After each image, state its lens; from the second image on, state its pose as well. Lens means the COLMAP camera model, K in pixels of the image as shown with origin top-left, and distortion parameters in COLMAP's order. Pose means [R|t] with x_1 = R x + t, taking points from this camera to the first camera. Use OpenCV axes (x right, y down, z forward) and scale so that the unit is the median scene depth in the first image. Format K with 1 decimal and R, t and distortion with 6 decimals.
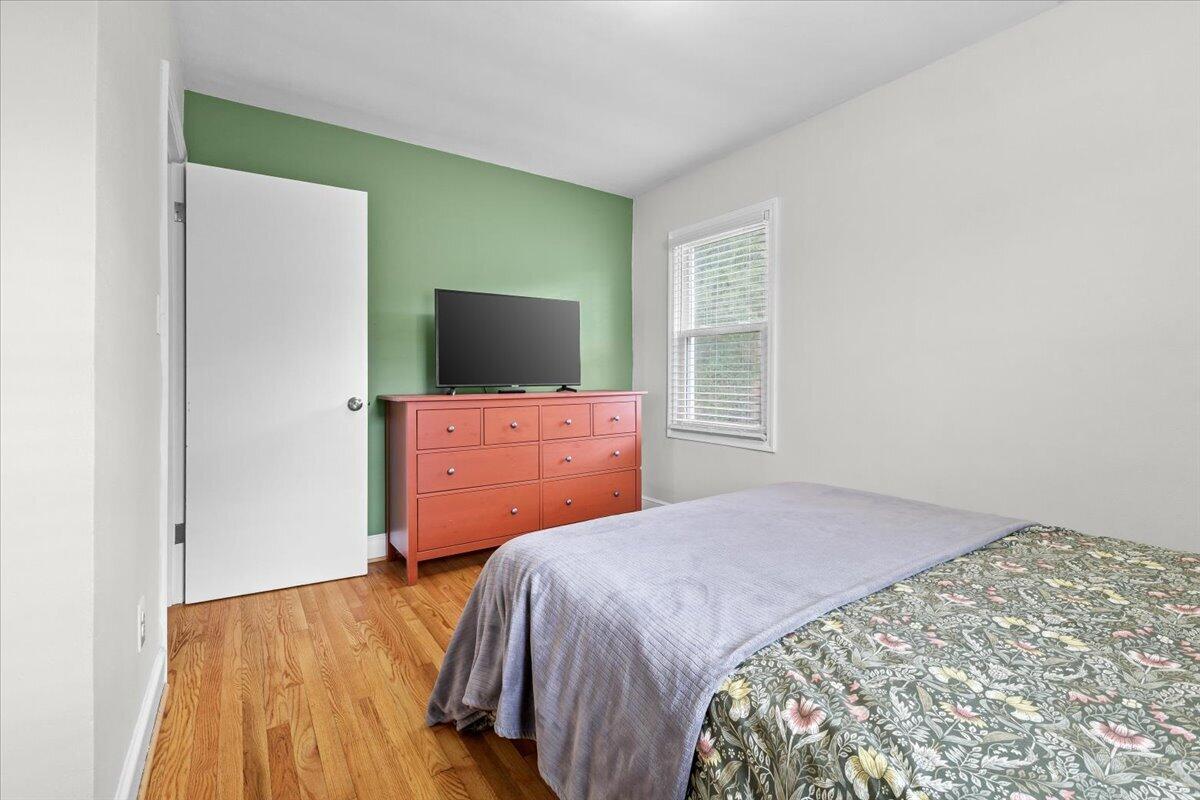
lens RADIAL K [[525.6, 0, 605.1], [0, 525.6, 390.8], [0, 0, 1]] dist [0.001630, 0.000054]
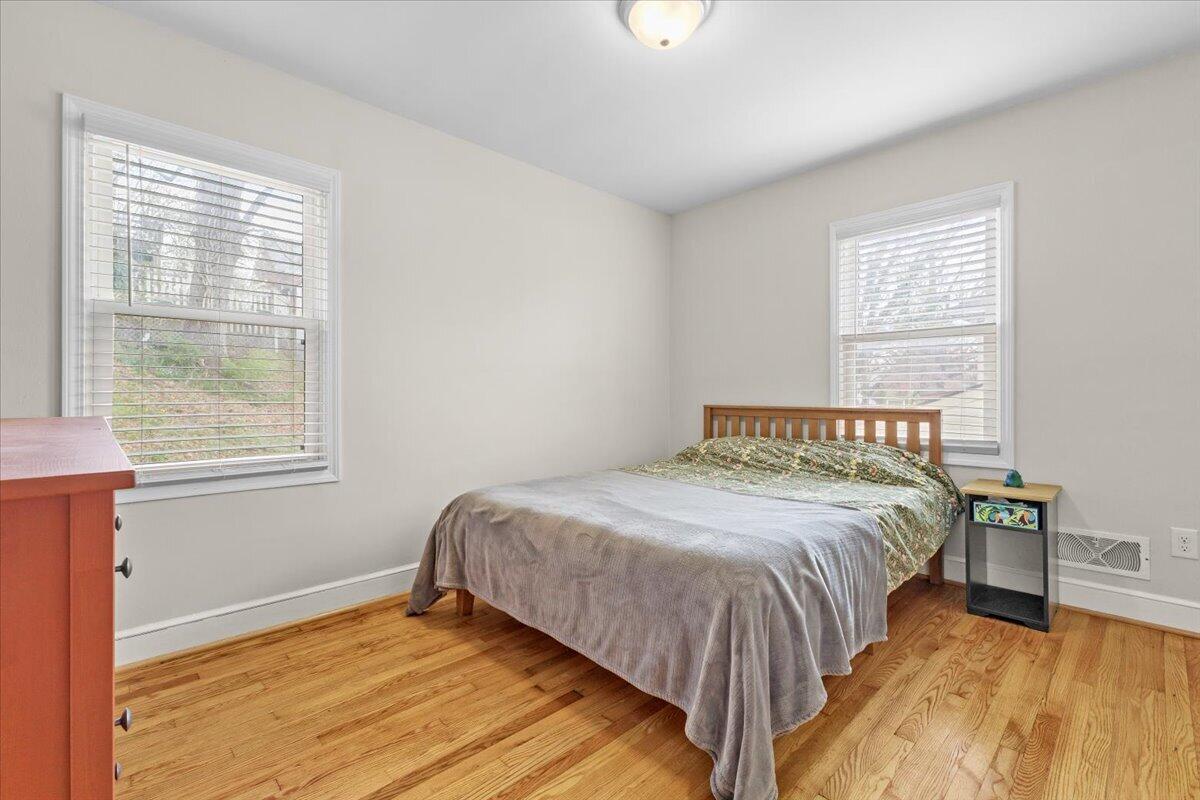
lens RADIAL K [[525.6, 0, 605.1], [0, 525.6, 390.8], [0, 0, 1]] dist [0.001630, 0.000054]
pose [[-0.162616, -0.006435, 0.986669, -0.531468], [0.018425, 0.999785, 0.009557, -0.022598], [-0.986517, 0.019734, -0.162462, 0.688047]]
